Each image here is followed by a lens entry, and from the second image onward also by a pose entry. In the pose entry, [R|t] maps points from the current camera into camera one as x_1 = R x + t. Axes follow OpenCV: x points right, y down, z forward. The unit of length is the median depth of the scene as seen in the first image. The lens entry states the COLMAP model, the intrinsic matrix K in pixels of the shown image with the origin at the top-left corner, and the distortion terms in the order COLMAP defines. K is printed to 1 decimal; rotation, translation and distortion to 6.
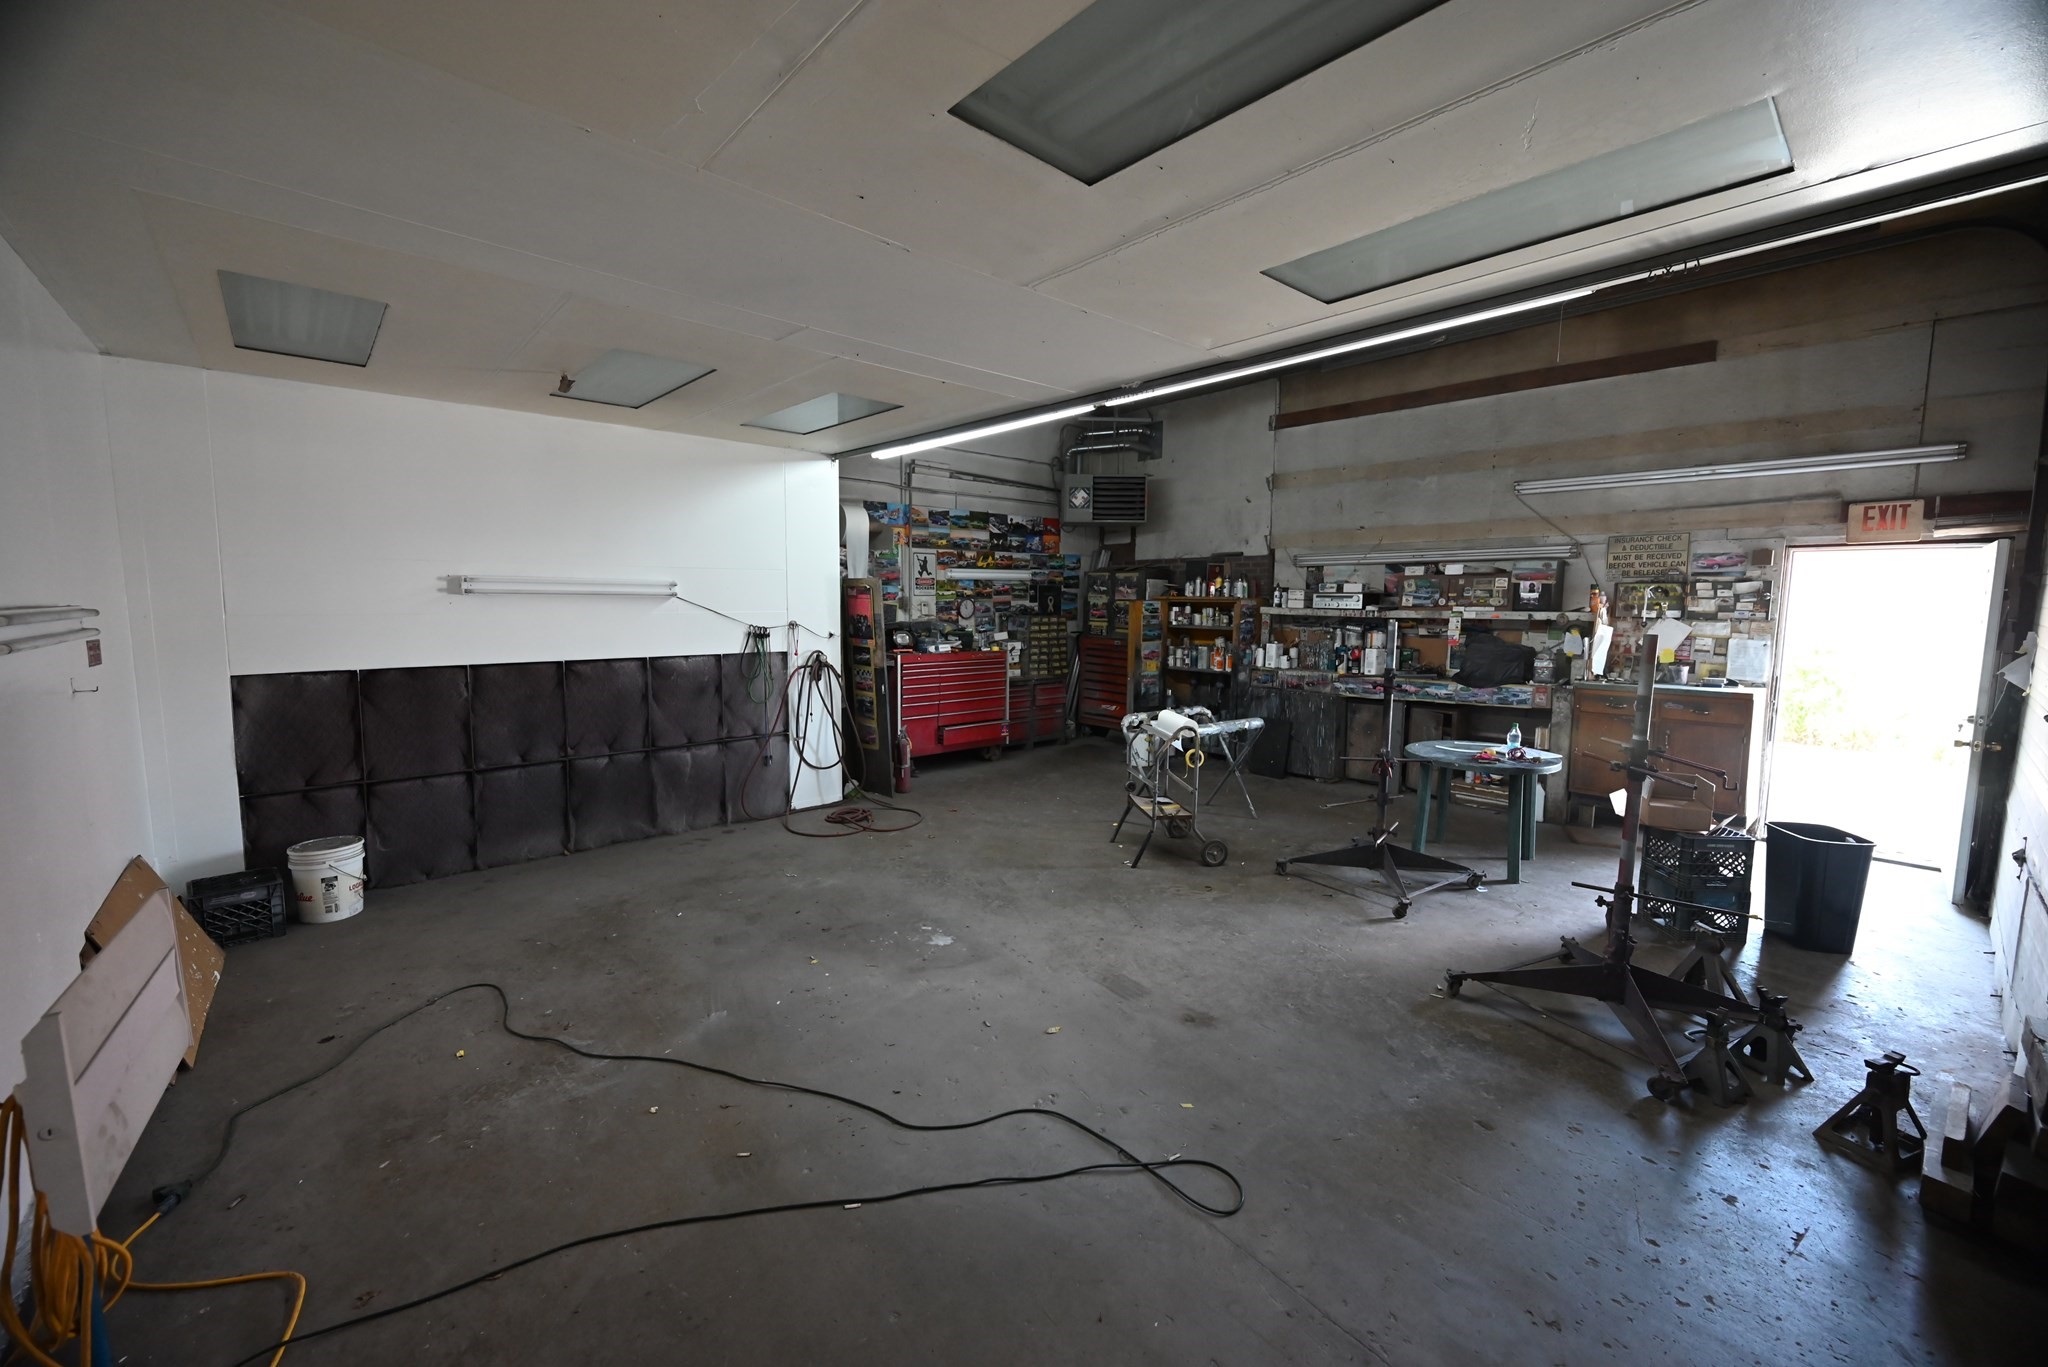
lens RADIAL K [[806.9, 0, 1026.1], [0, 806.9, 680.0], [0, 0, 1]] dist [-0.001969, 0.000330]
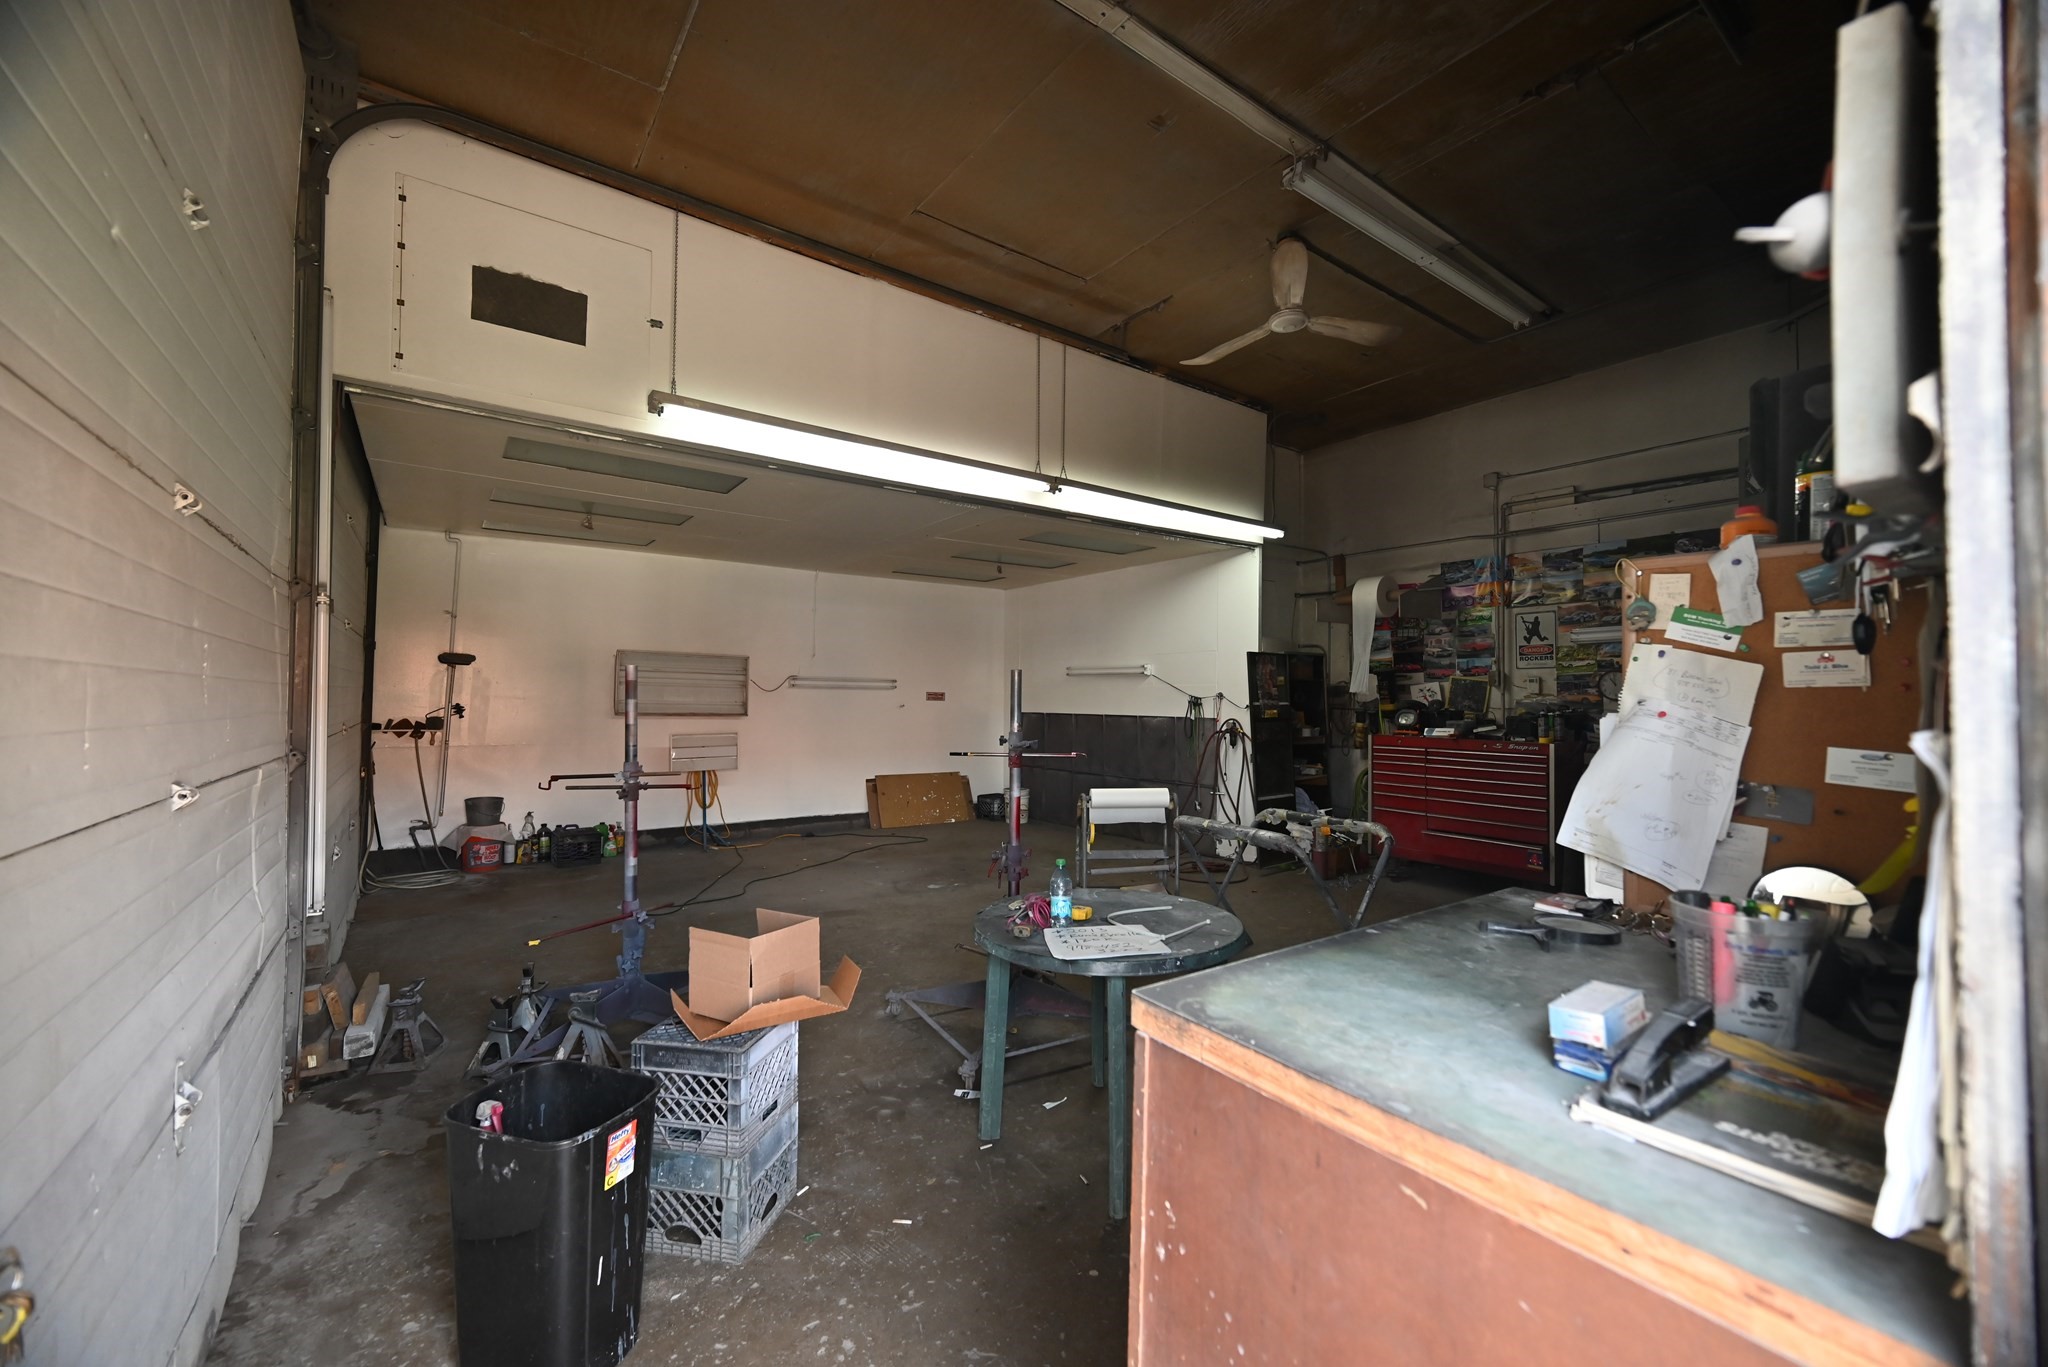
lens RADIAL K [[806.9, 0, 1018.0], [0, 806.9, 683.8], [0, 0, 1]] dist [-0.001969, 0.000330]
pose [[-0.113305, -0.028571, -0.993149, 0.893465], [-0.111166, 0.993675, -0.015904, -0.033372], [0.987322, 0.108603, -0.115765, 0.818287]]
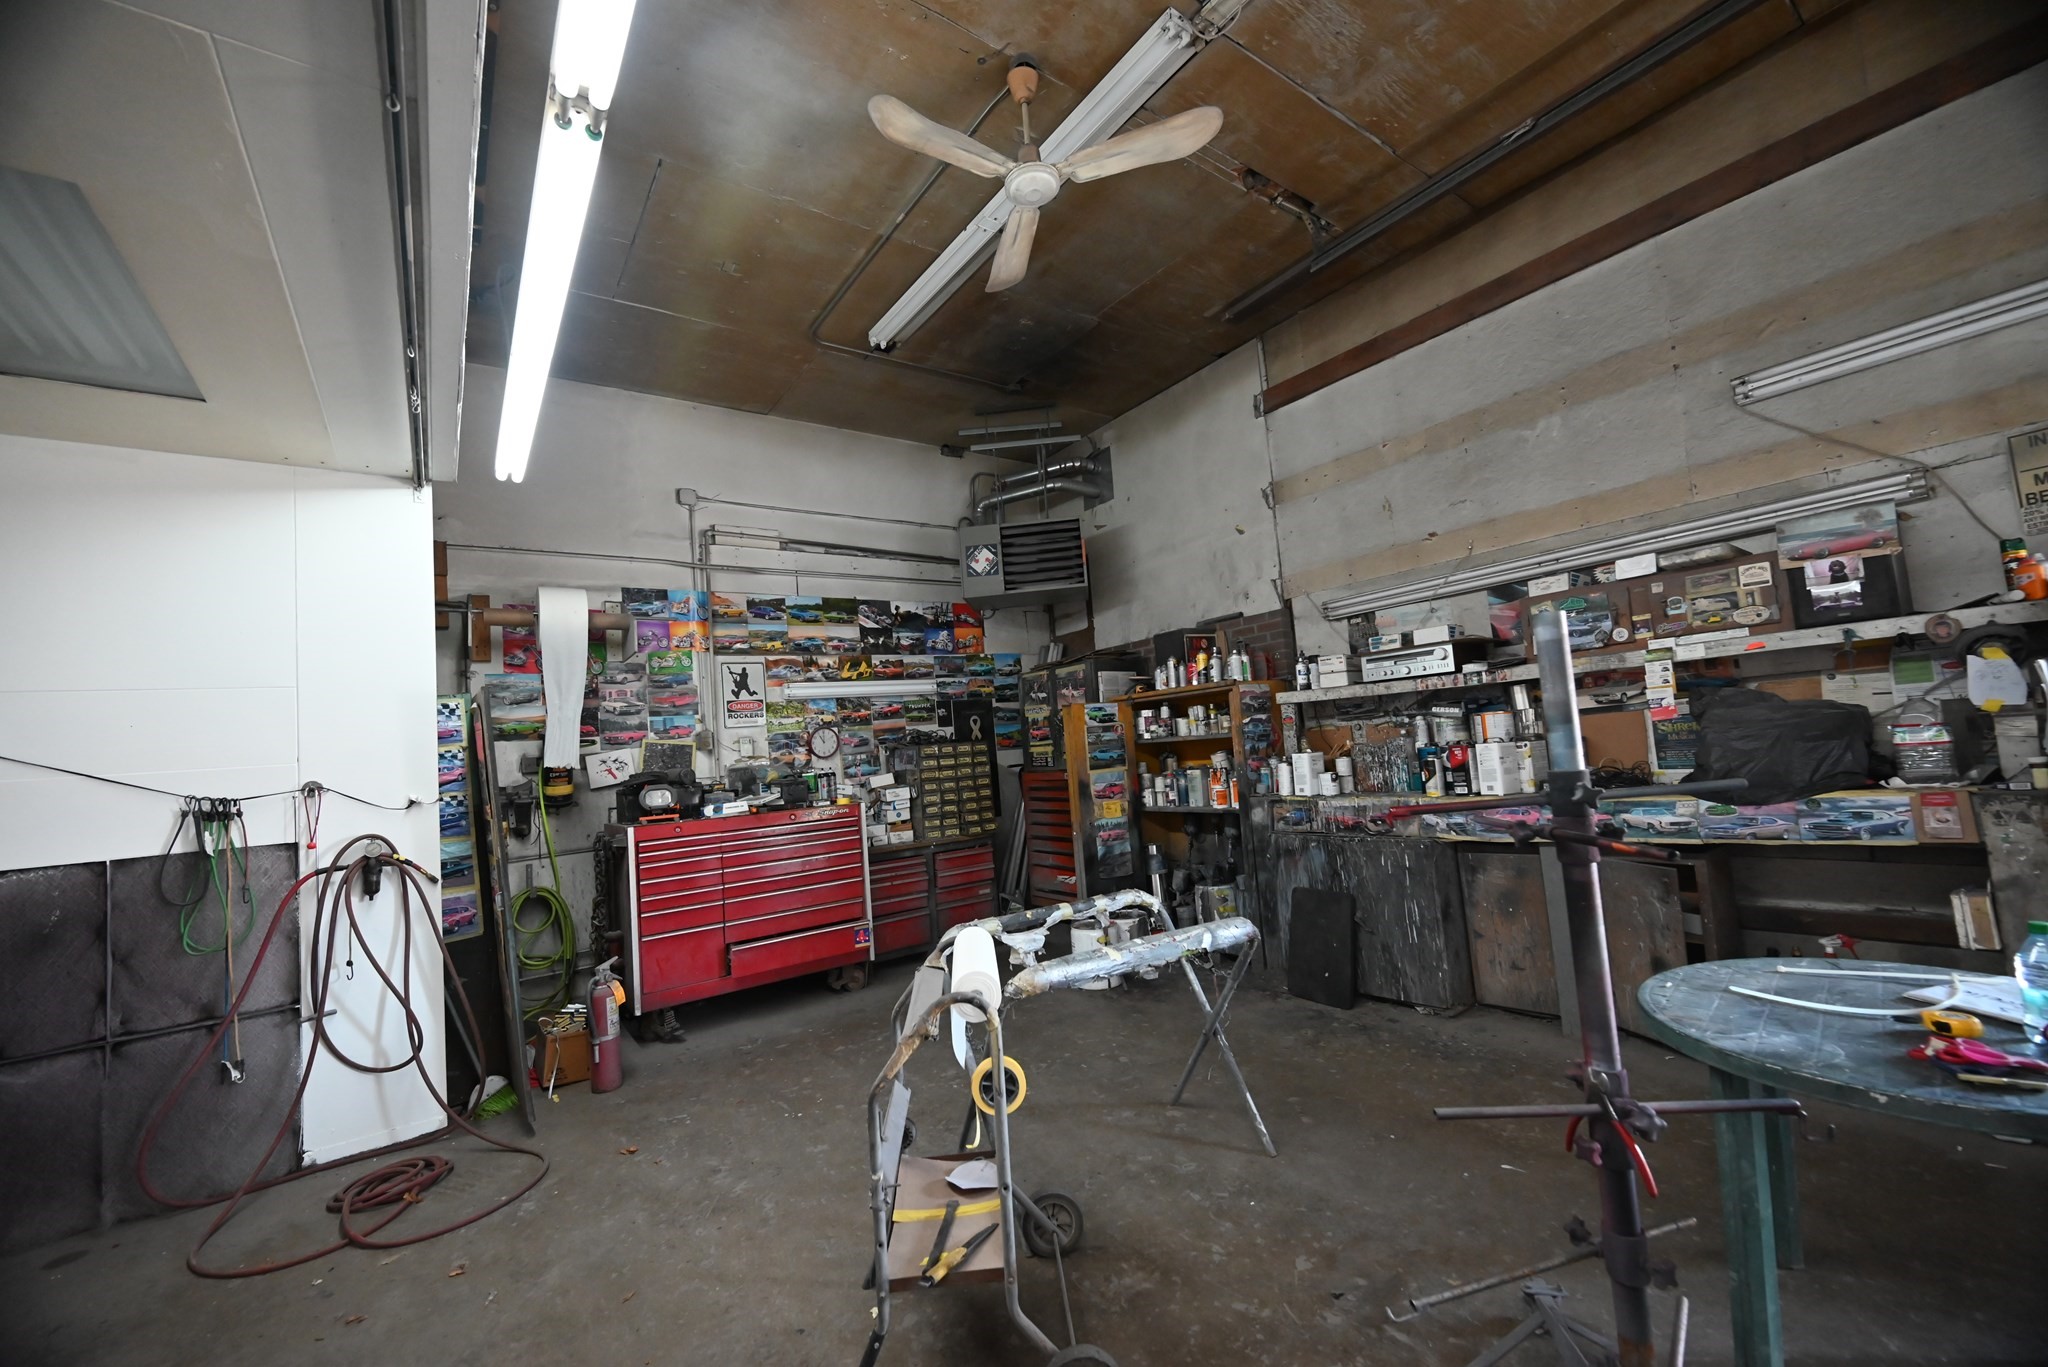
lens RADIAL K [[806.9, 0, 1024.8], [0, 806.9, 691.5], [0, 0, 1]] dist [-0.001969, 0.000330]
pose [[0.990071, -0.094536, -0.104031, 0.219901], [0.075575, 0.981998, -0.173112, -0.005314], [0.118523, 0.163531, 0.979393, 0.519607]]
